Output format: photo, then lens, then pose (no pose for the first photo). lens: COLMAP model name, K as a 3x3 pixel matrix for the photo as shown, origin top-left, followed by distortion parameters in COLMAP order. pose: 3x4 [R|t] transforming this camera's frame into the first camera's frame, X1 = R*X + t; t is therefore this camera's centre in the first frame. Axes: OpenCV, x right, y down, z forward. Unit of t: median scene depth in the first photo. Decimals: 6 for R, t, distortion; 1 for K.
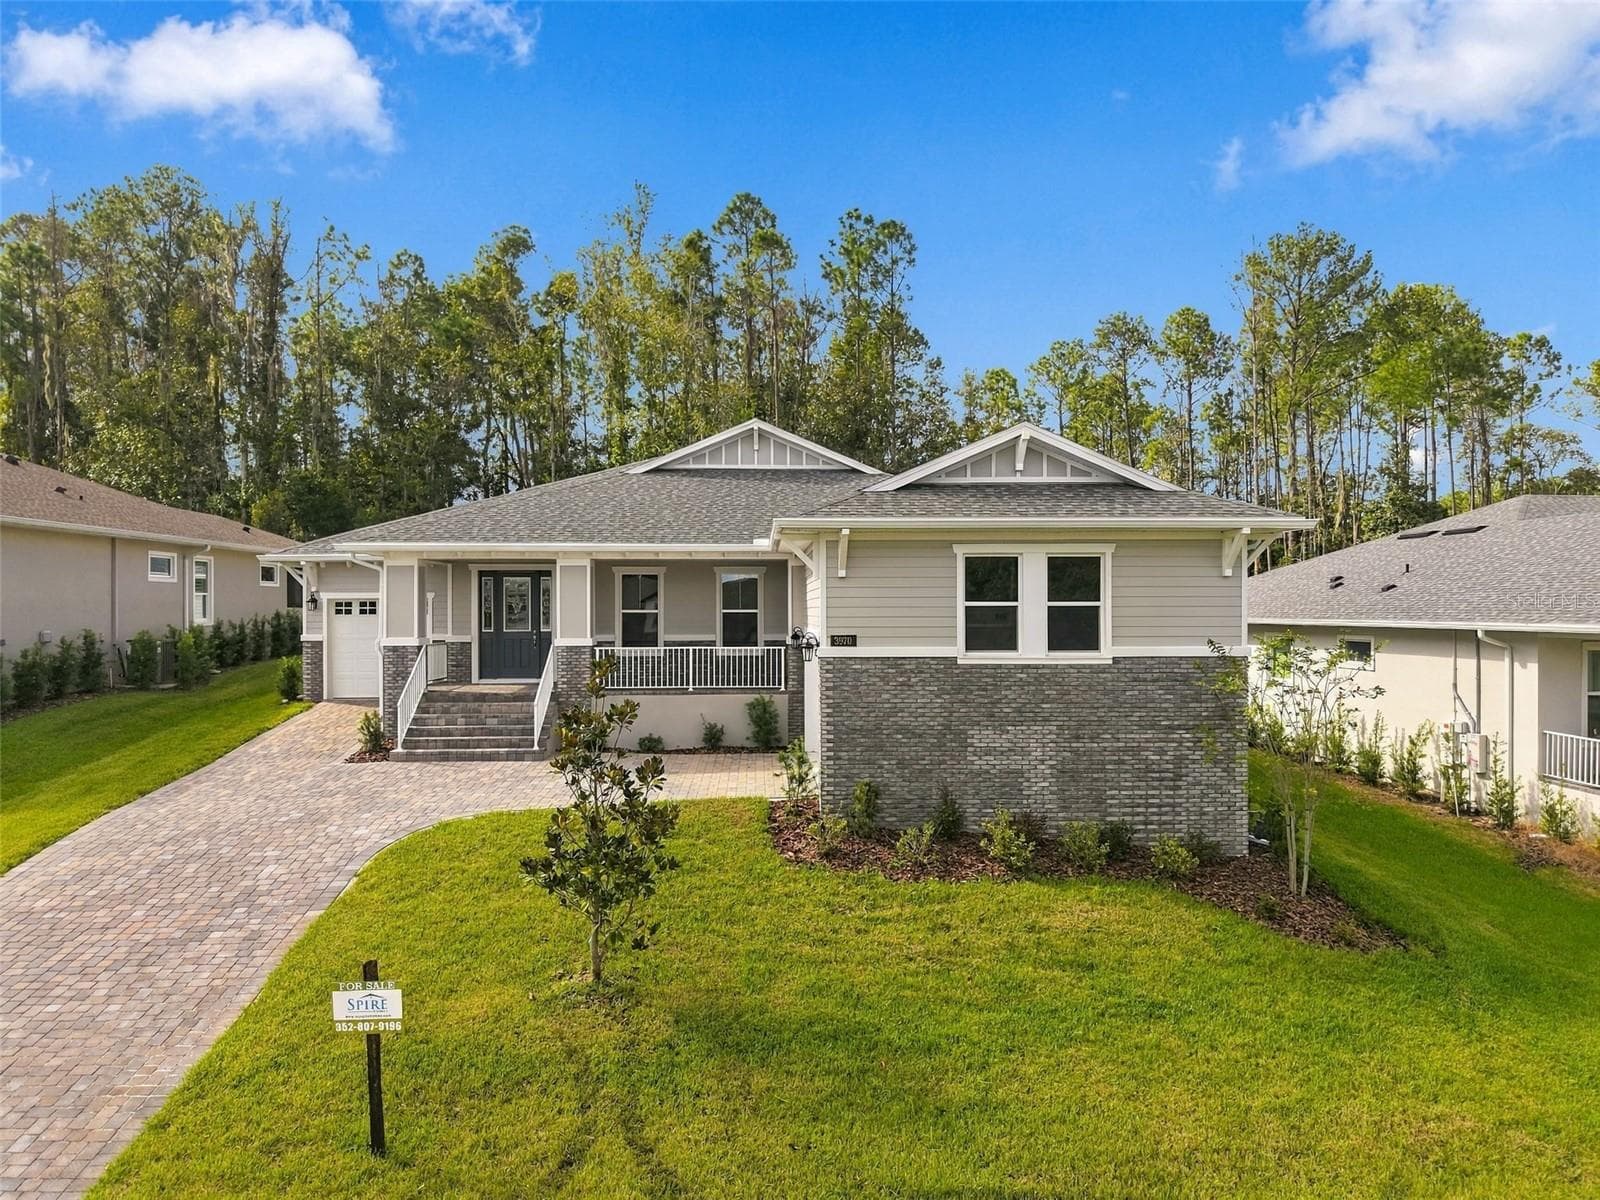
lens RADIAL K [[1087.3, 0, 806.8], [0, 1087.3, 606.5], [0, 0, 1]] dist [0.015491, -0.004263]
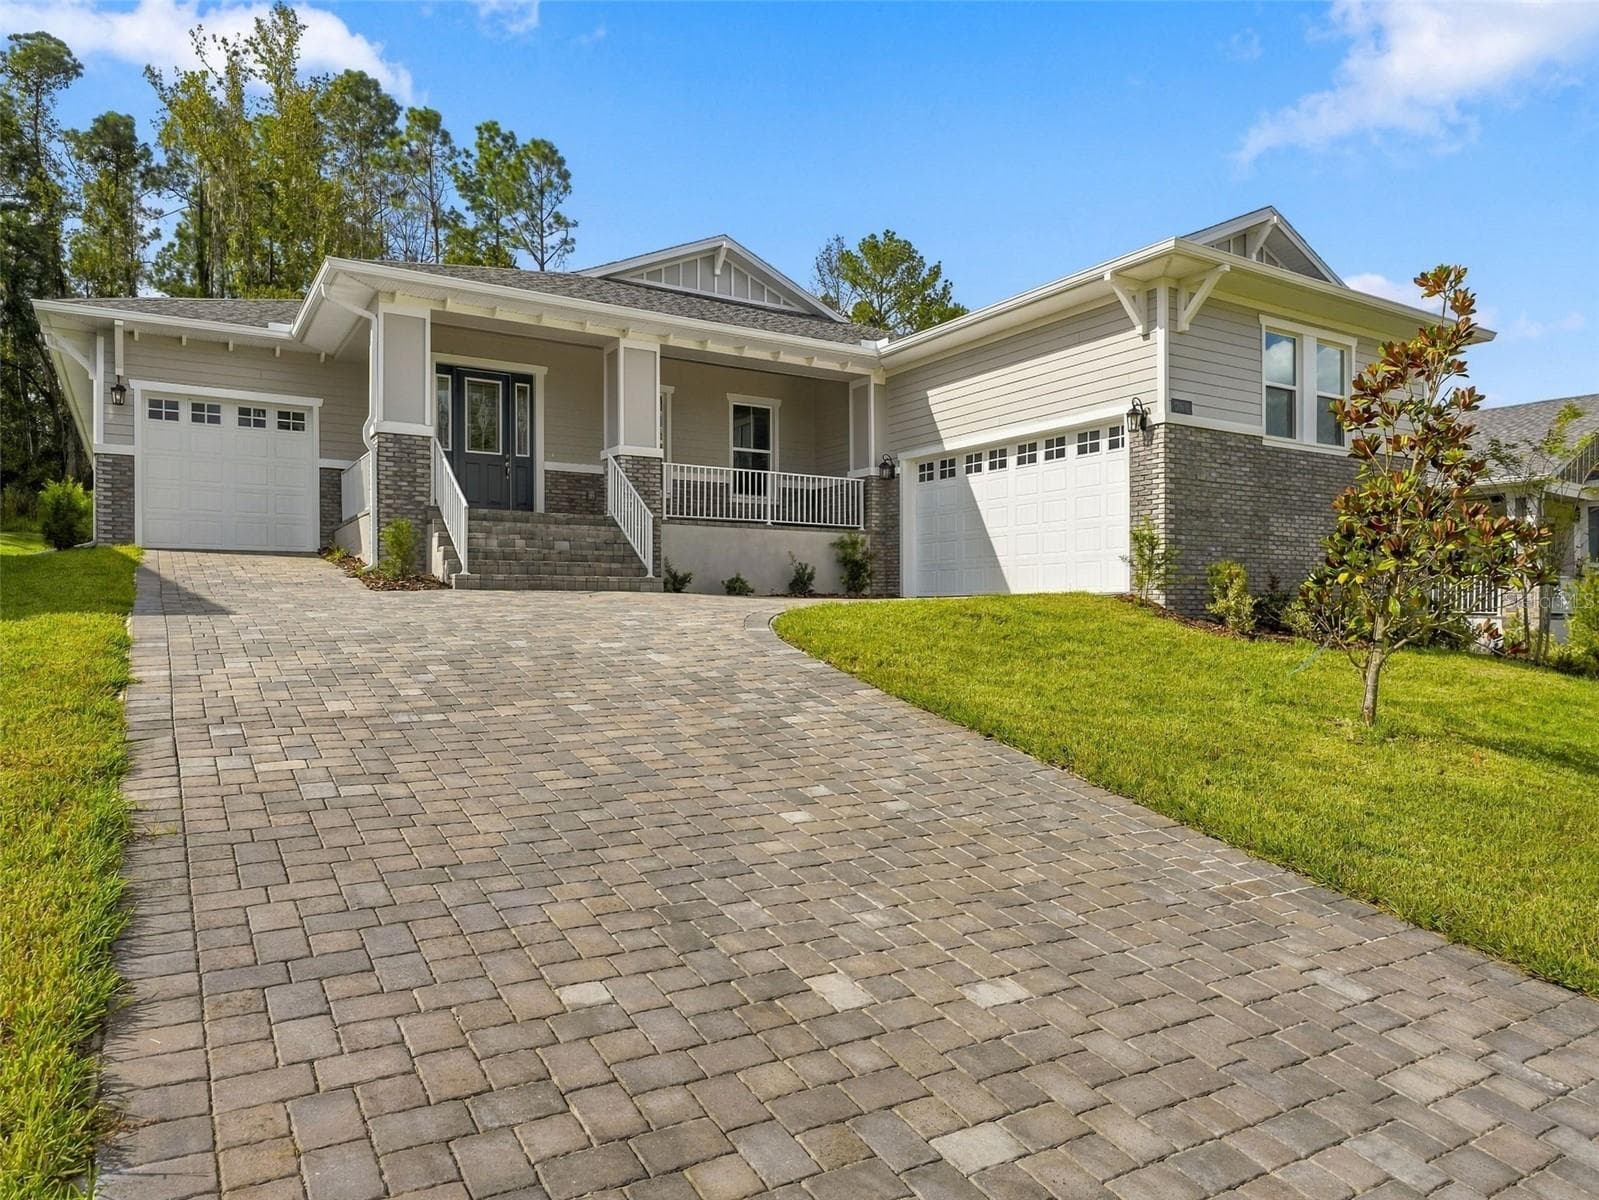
lens RADIAL K [[1041.2, 0, 801.7], [0, 1041.2, 604.4], [0, 0, 1]] dist [0.009195, 0.000209]
pose [[0.868256, 0.003902, 0.496102, -0.479157], [0.000935, 0.999954, -0.009502, 0.147100], [-0.496116, 0.008715, 0.868212, 0.322263]]
